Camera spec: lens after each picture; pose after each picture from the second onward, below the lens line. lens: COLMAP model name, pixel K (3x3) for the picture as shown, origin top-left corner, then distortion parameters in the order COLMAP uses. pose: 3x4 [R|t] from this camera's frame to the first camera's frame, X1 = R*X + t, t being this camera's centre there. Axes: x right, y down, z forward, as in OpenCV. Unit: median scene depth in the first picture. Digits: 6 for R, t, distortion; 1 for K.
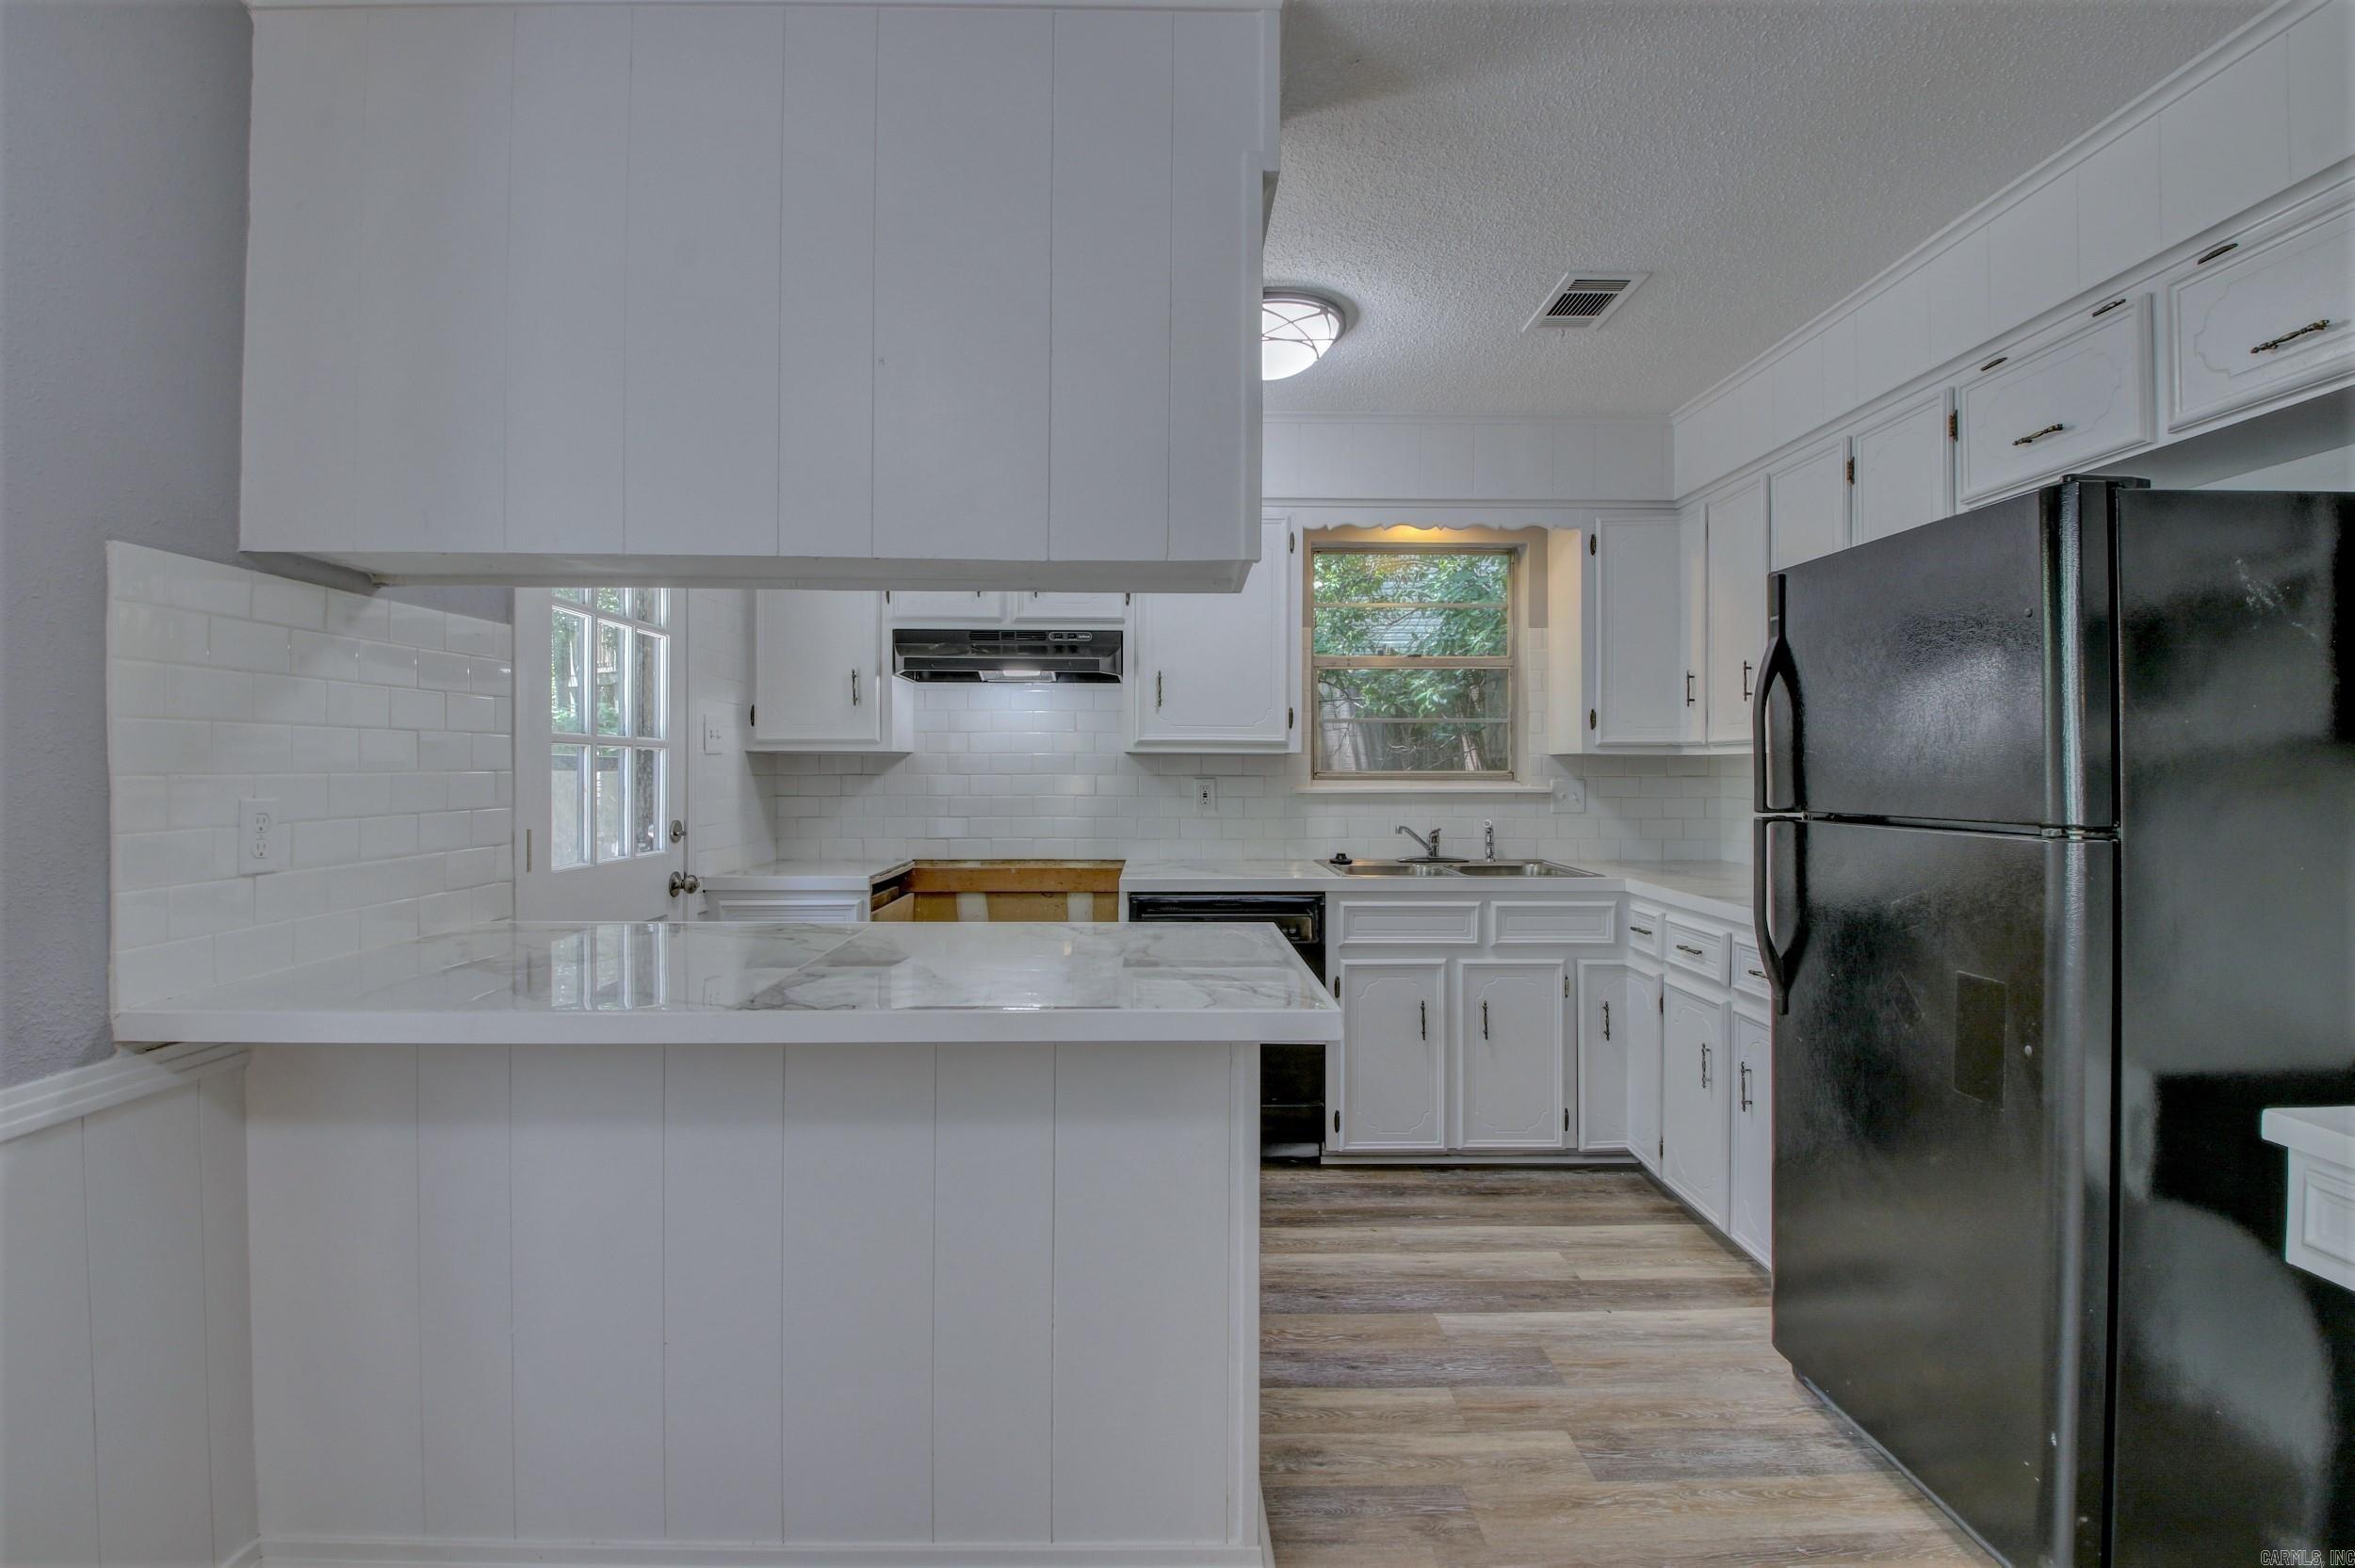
lens RADIAL K [[1101.1, 0, 1189.5], [0, 1101.1, 780.2], [0, 0, 1]] dist [-0.015066, -0.005923]
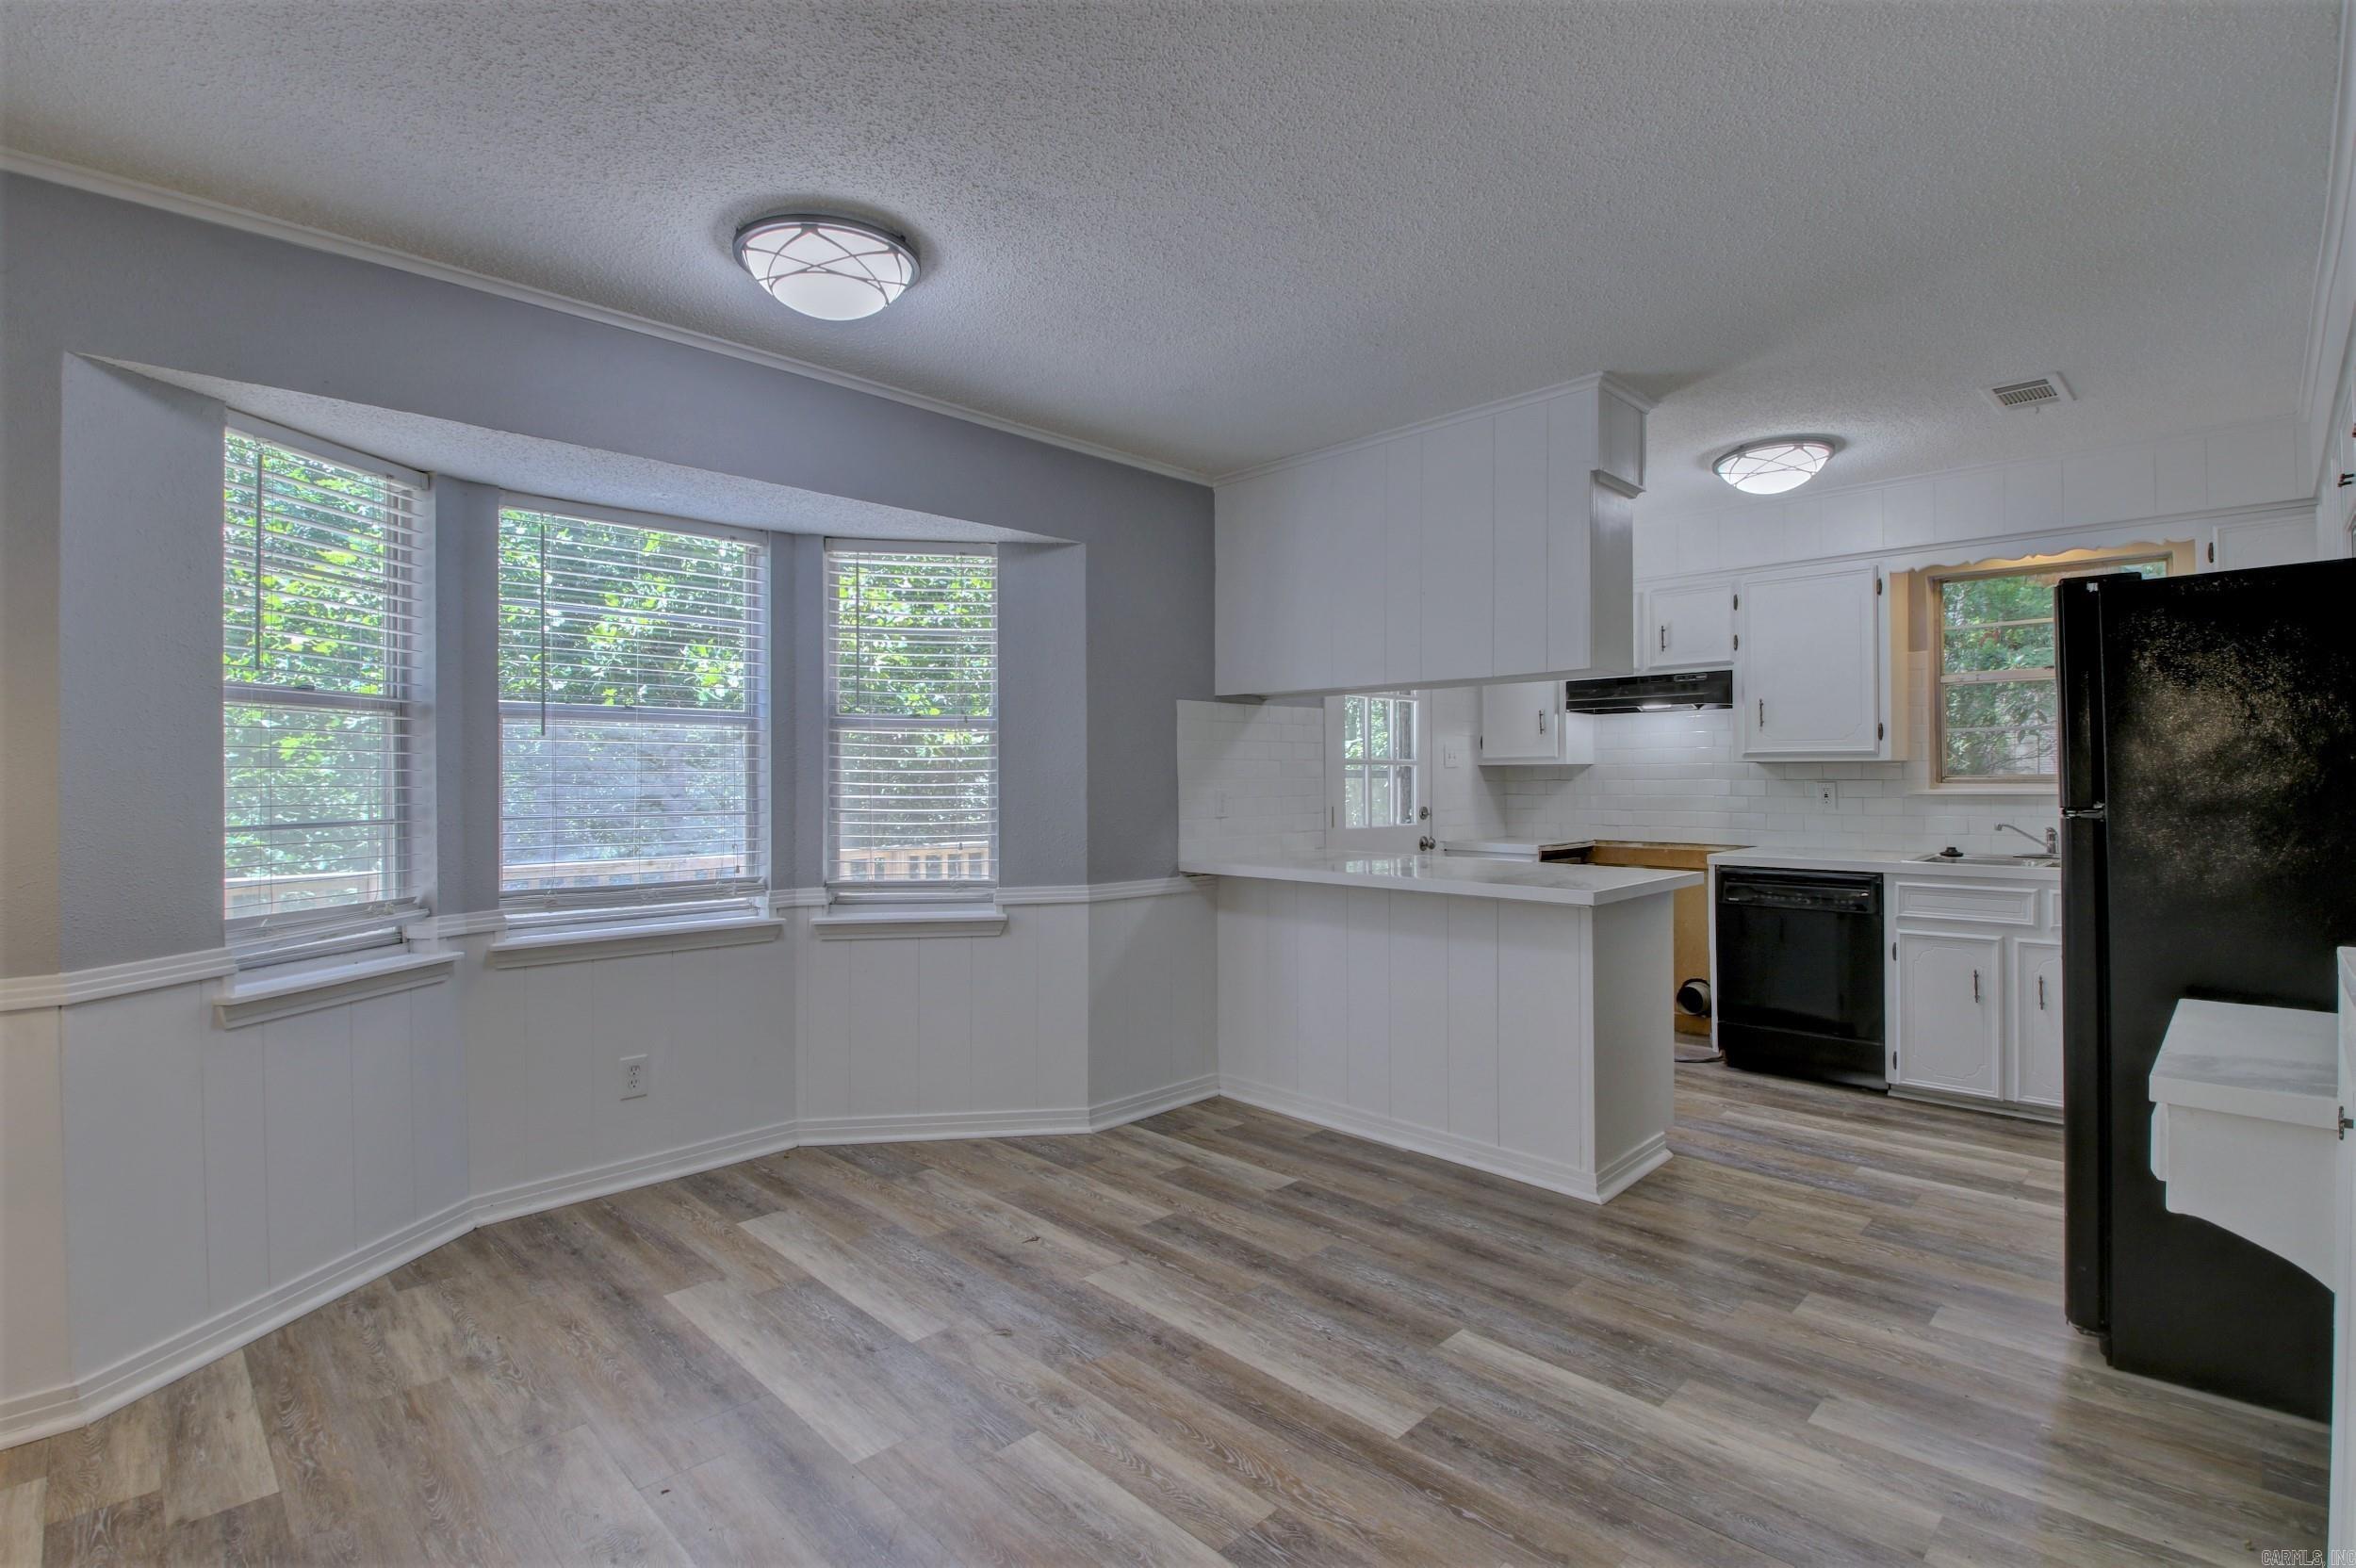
lens RADIAL K [[1101.7, 0, 1180.9], [0, 1101.7, 787.9], [0, 0, 1]] dist [-0.015066, -0.005923]
pose [[0.693475, 0.000559, -0.720481, 0.517898], [-0.001050, 0.999999, -0.000234, 0.007805], [0.720480, 0.000919, 0.693475, -0.479997]]
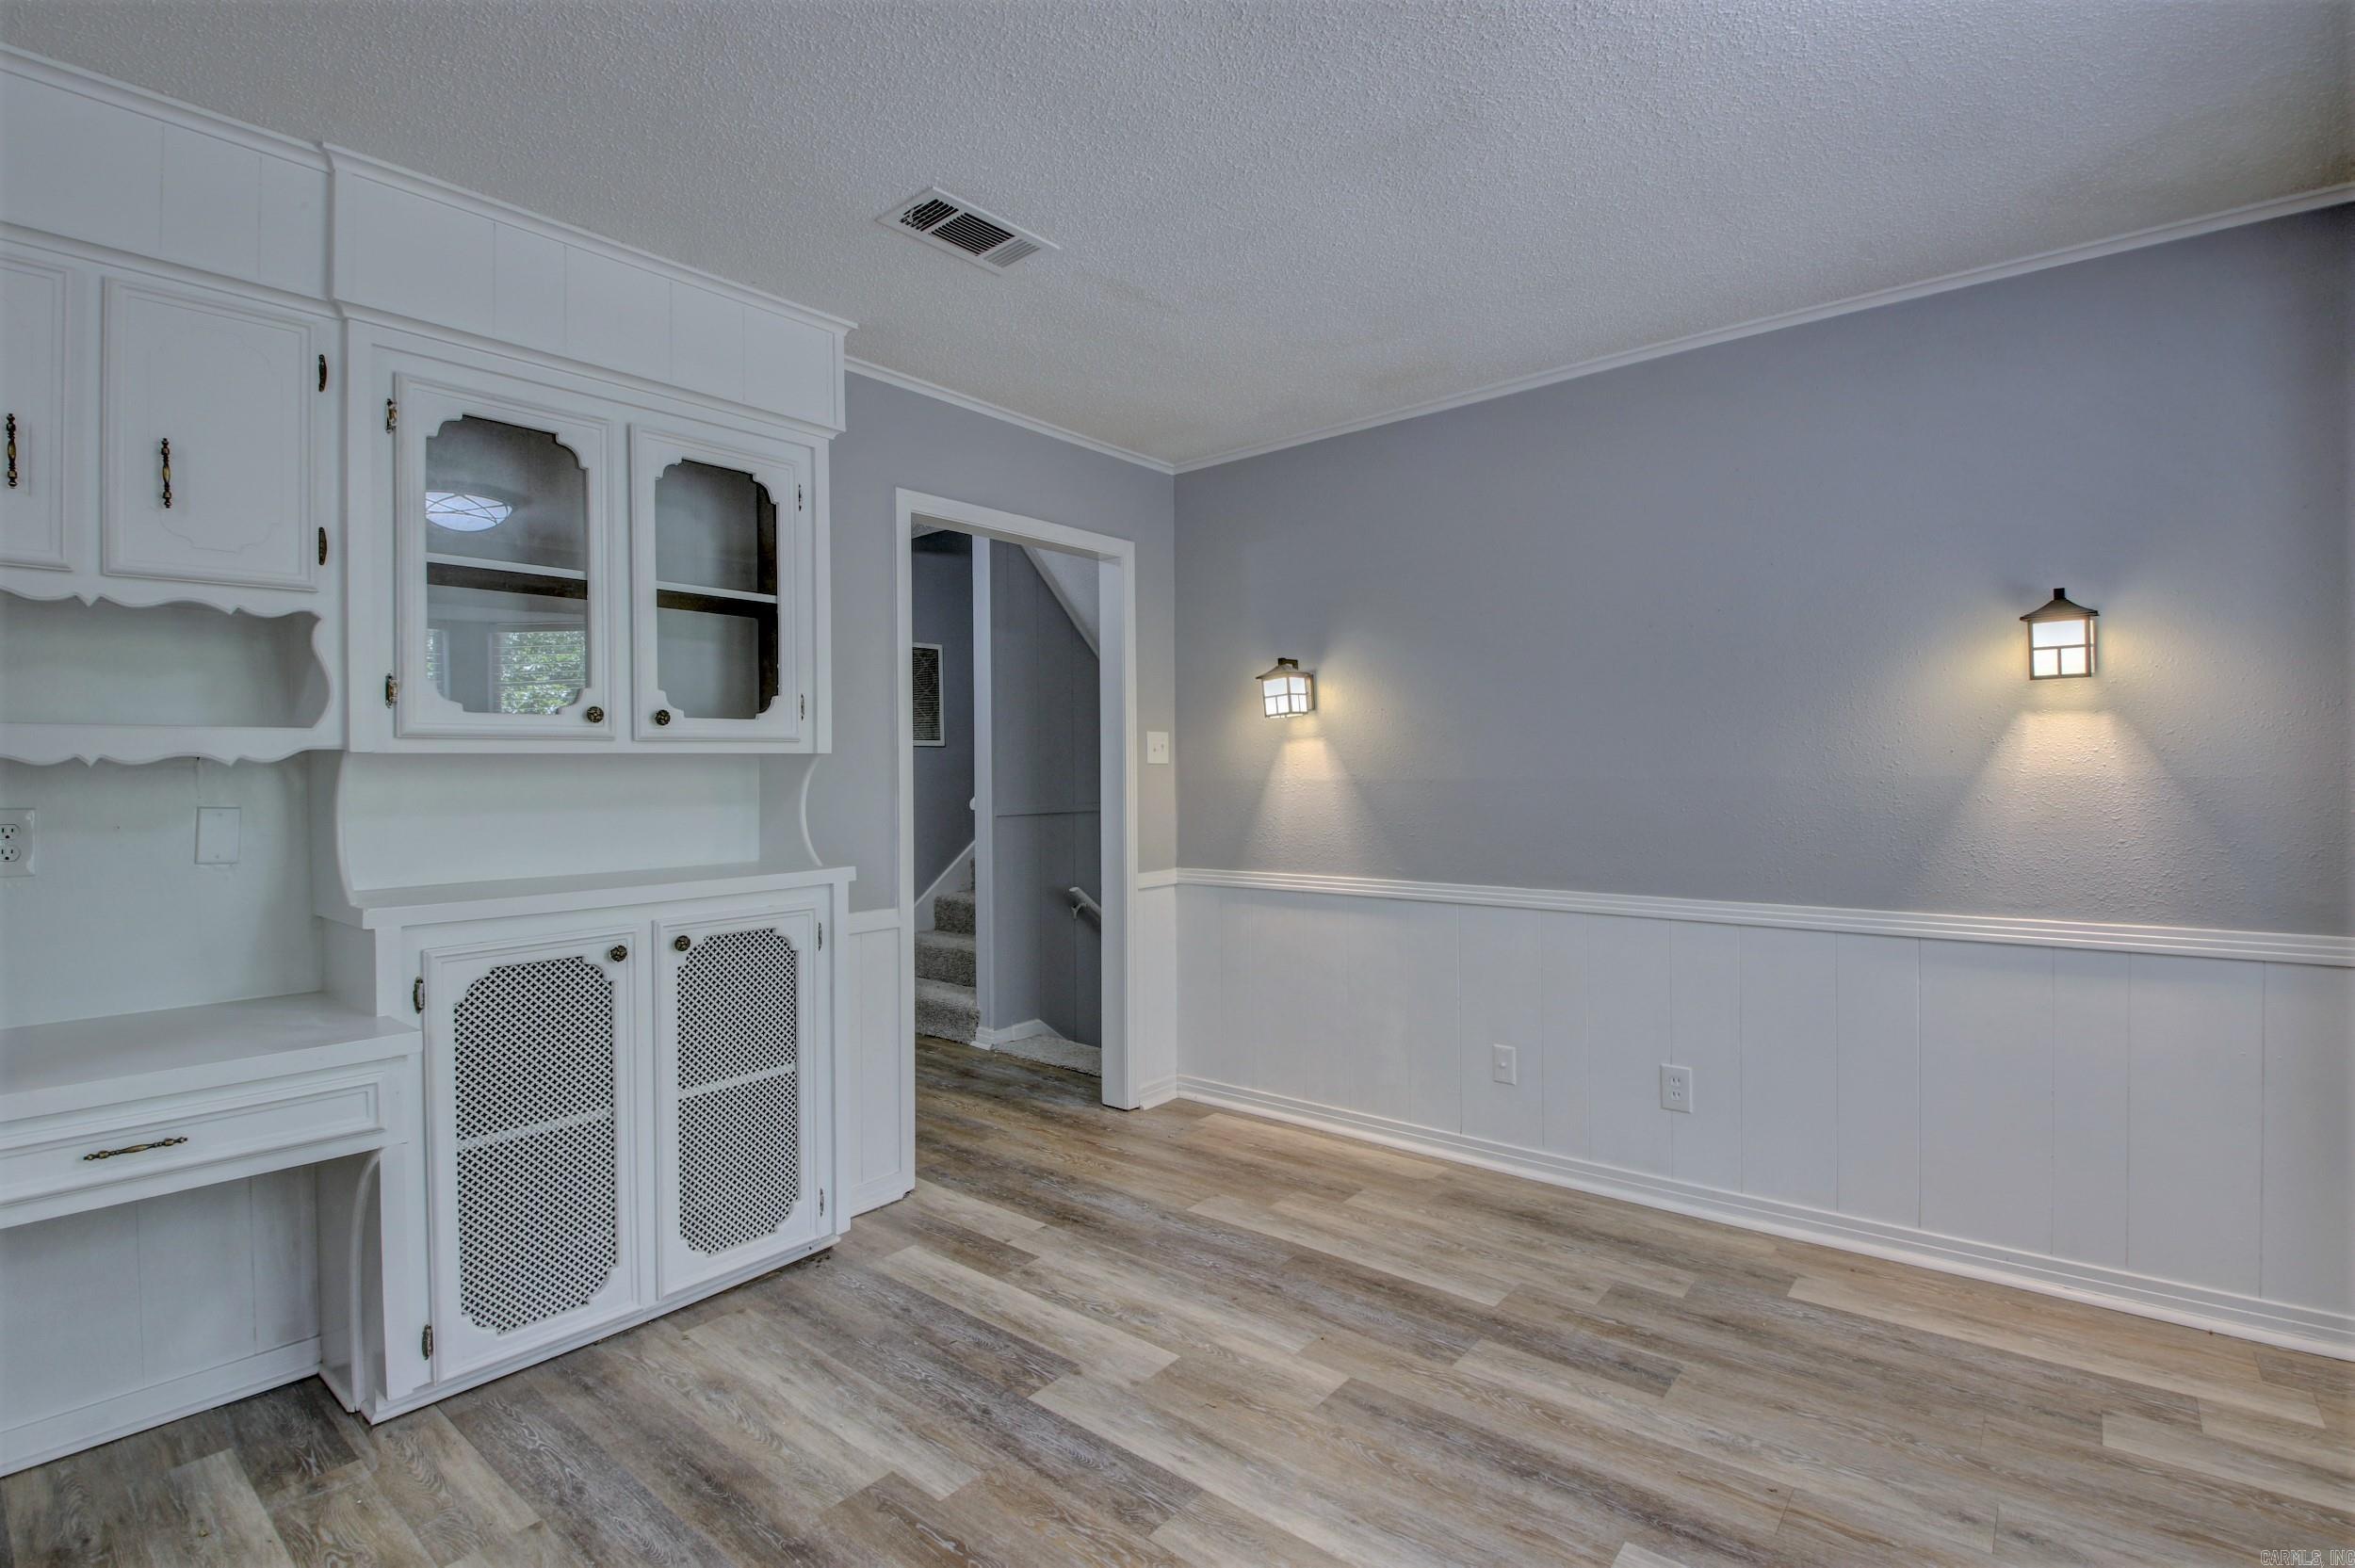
lens RADIAL K [[1101.1, 0, 1192.2], [0, 1101.1, 768.5], [0, 0, 1]] dist [-0.015066, -0.005923]
pose [[-0.764878, 0.011505, 0.644072, -0.253245], [0.013822, 0.999903, -0.001447, 0.000651], [-0.644027, 0.007795, -0.764963, 0.377890]]
